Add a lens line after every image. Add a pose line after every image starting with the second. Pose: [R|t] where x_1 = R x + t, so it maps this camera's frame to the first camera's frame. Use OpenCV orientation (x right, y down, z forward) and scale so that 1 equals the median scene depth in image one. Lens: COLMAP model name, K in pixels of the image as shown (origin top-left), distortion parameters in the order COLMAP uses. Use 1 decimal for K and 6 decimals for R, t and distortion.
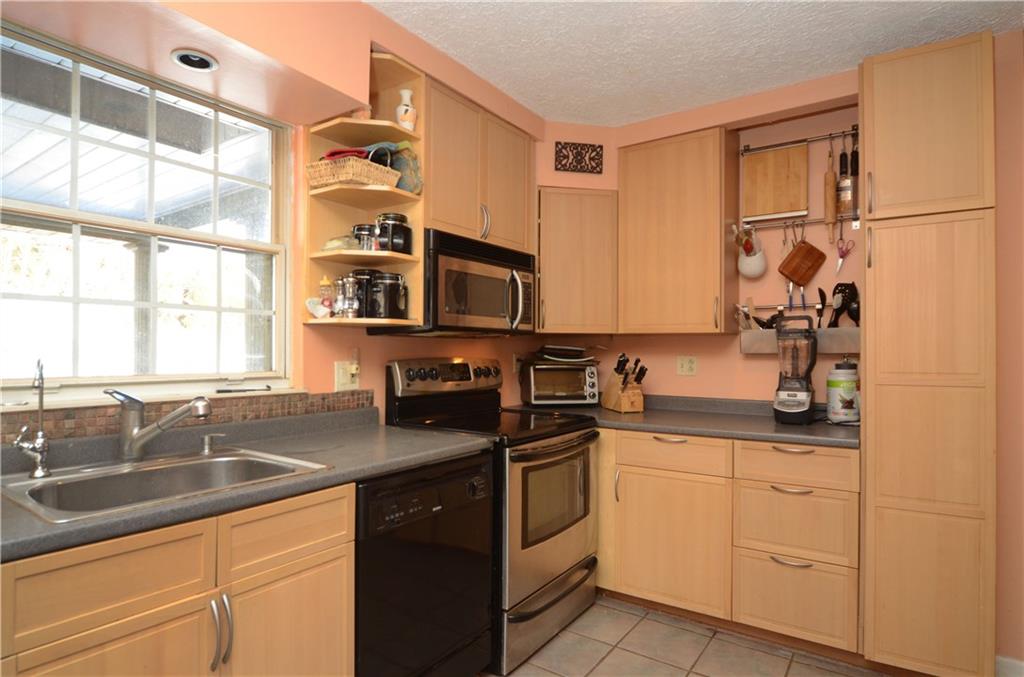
lens RADIAL K [[548.6, 0, 514.4], [0, 548.6, 348.3], [0, 0, 1]] dist [-0.016915, 0.000894]
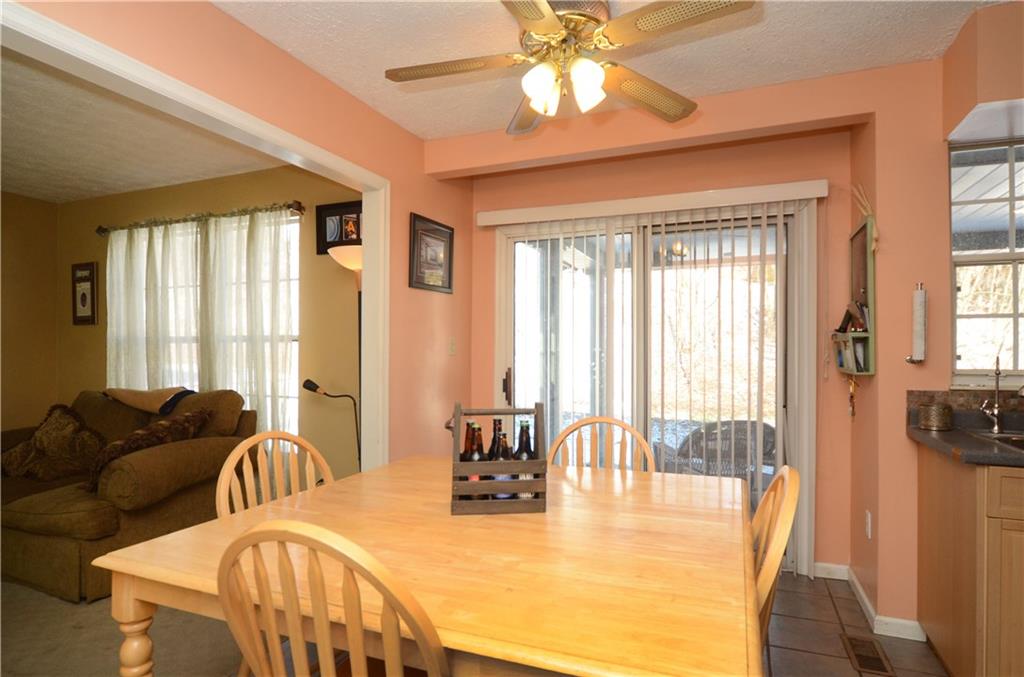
lens RADIAL K [[548.6, 0, 527.0], [0, 548.6, 355.5], [0, 0, 1]] dist [-0.016915, 0.000894]
pose [[0.233469, 0.003922, -0.972356, 0.170305], [0.005333, 0.999972, 0.005314, 0.000169], [0.972350, -0.006427, 0.233442, -0.358255]]
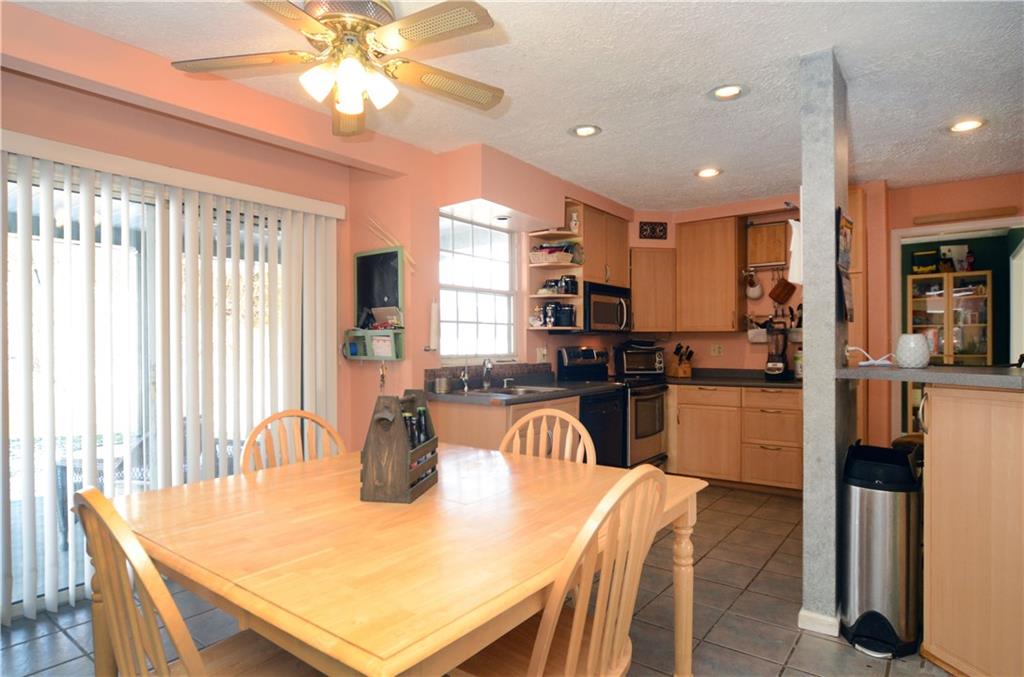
lens RADIAL K [[548.6, 0, 517.5], [0, 548.6, 349.4], [0, 0, 1]] dist [-0.016915, 0.000894]
pose [[0.998748, -0.008899, -0.049223, -0.266617], [0.009615, 0.999851, 0.014331, -0.000666], [0.049088, -0.014786, 0.998685, -0.882600]]
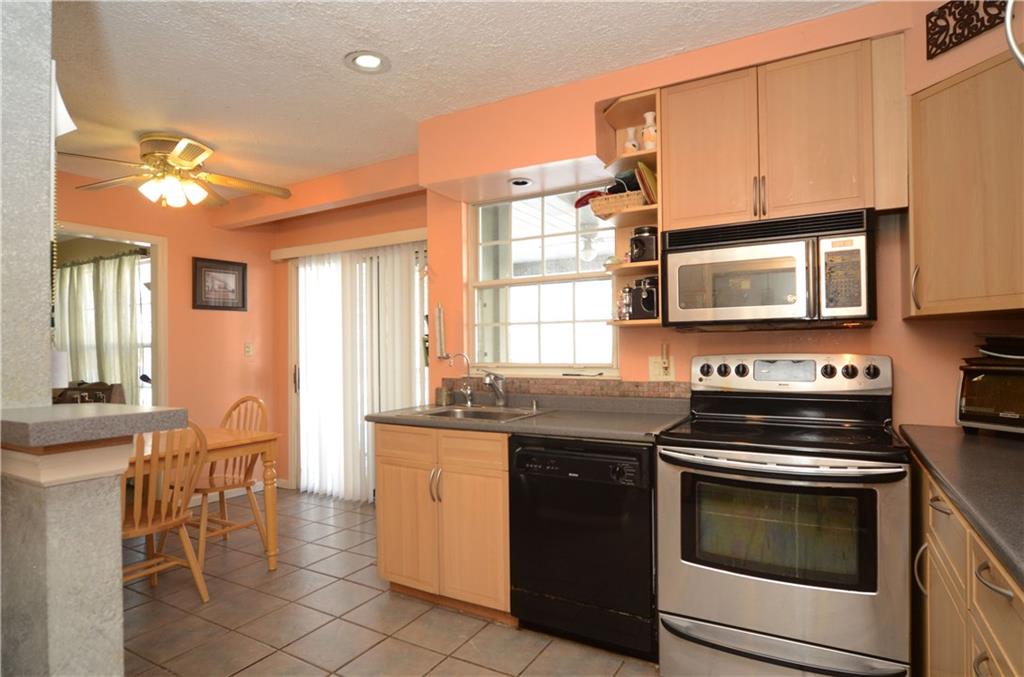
lens RADIAL K [[548.6, 0, 514.2], [0, 548.6, 346.4], [0, 0, 1]] dist [-0.016915, 0.000894]
pose [[0.099942, -0.009767, -0.994945, 0.751448], [0.019677, 0.999776, -0.007838, 0.005764], [0.994799, -0.018794, 0.100112, 0.518420]]
